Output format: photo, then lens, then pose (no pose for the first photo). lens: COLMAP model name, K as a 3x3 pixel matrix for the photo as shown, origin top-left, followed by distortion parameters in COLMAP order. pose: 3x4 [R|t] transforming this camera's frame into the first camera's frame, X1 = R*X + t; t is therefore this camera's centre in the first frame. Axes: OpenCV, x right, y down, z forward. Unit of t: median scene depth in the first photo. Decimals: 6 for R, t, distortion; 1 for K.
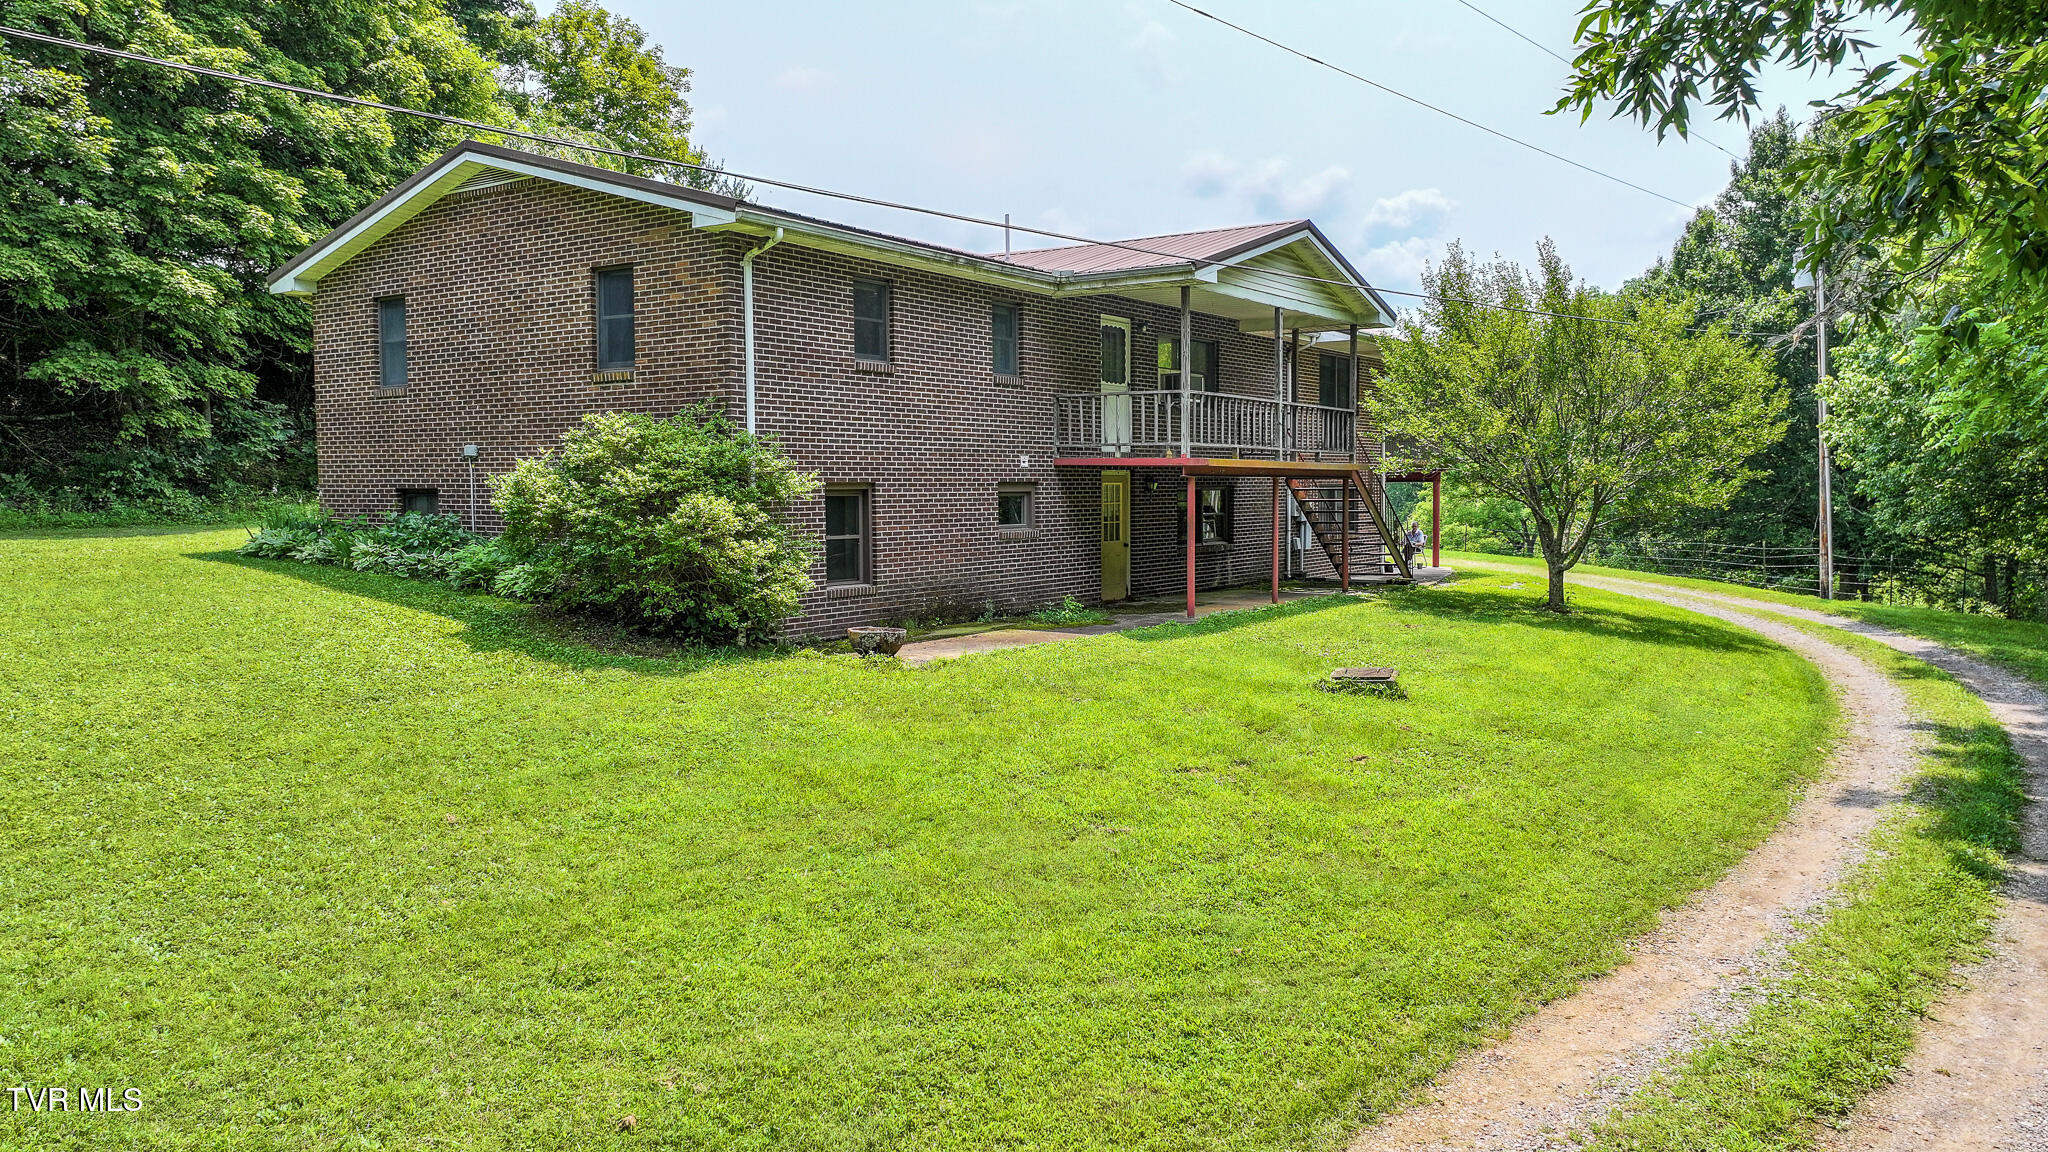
lens RADIAL K [[1448.9, 0, 1025.2], [0, 1448.9, 571.8], [0, 0, 1]] dist [0.013453, 0.004113]
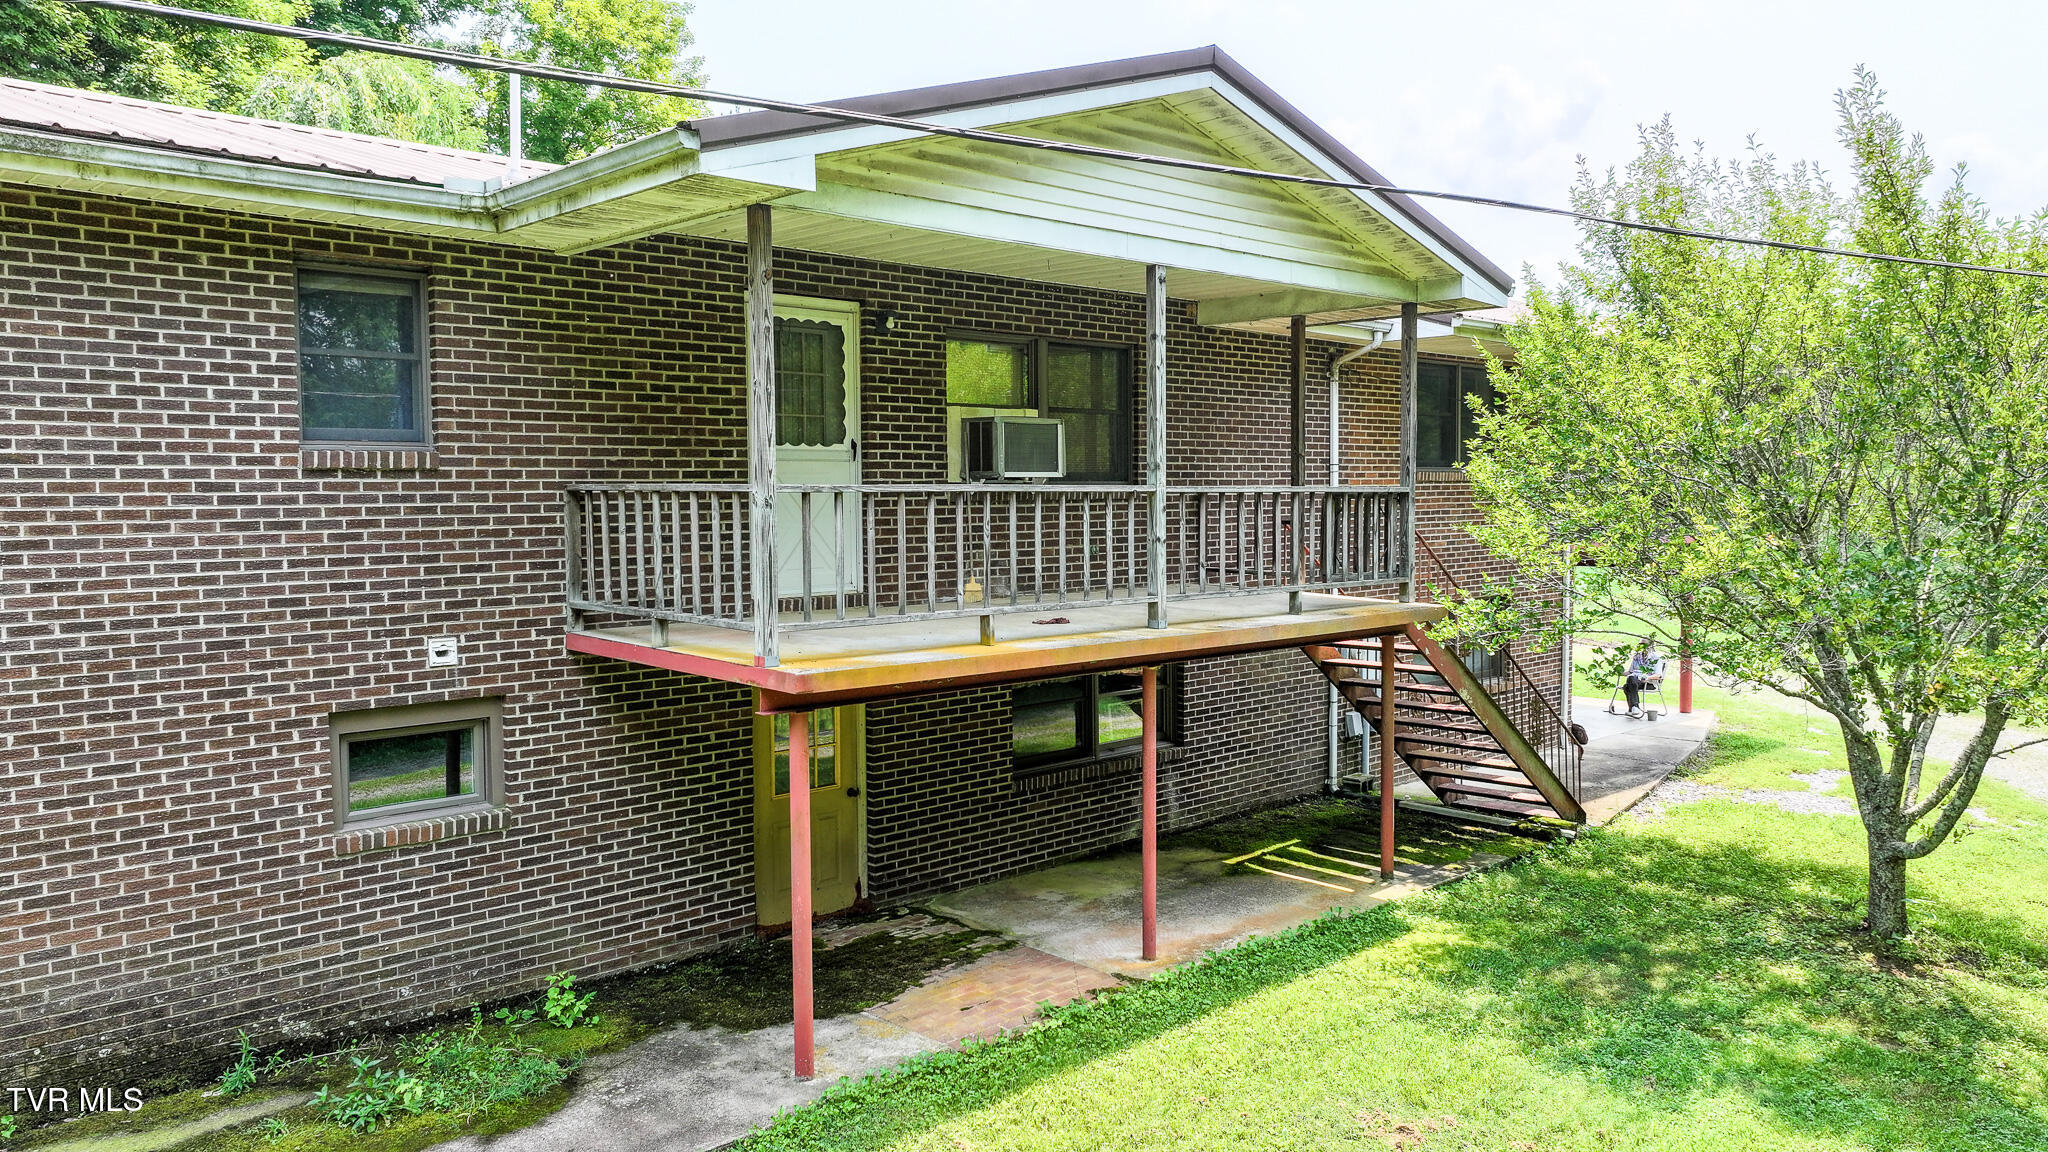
lens RADIAL K [[1448.9, 0, 1022.9], [0, 1448.9, 579.6], [0, 0, 1]] dist [0.013453, 0.004113]
pose [[0.977877, 0.011705, -0.208853, 0.207744], [-0.011465, 0.999931, 0.002361, -0.083701], [0.208866, 0.000086, 0.977944, 0.530886]]
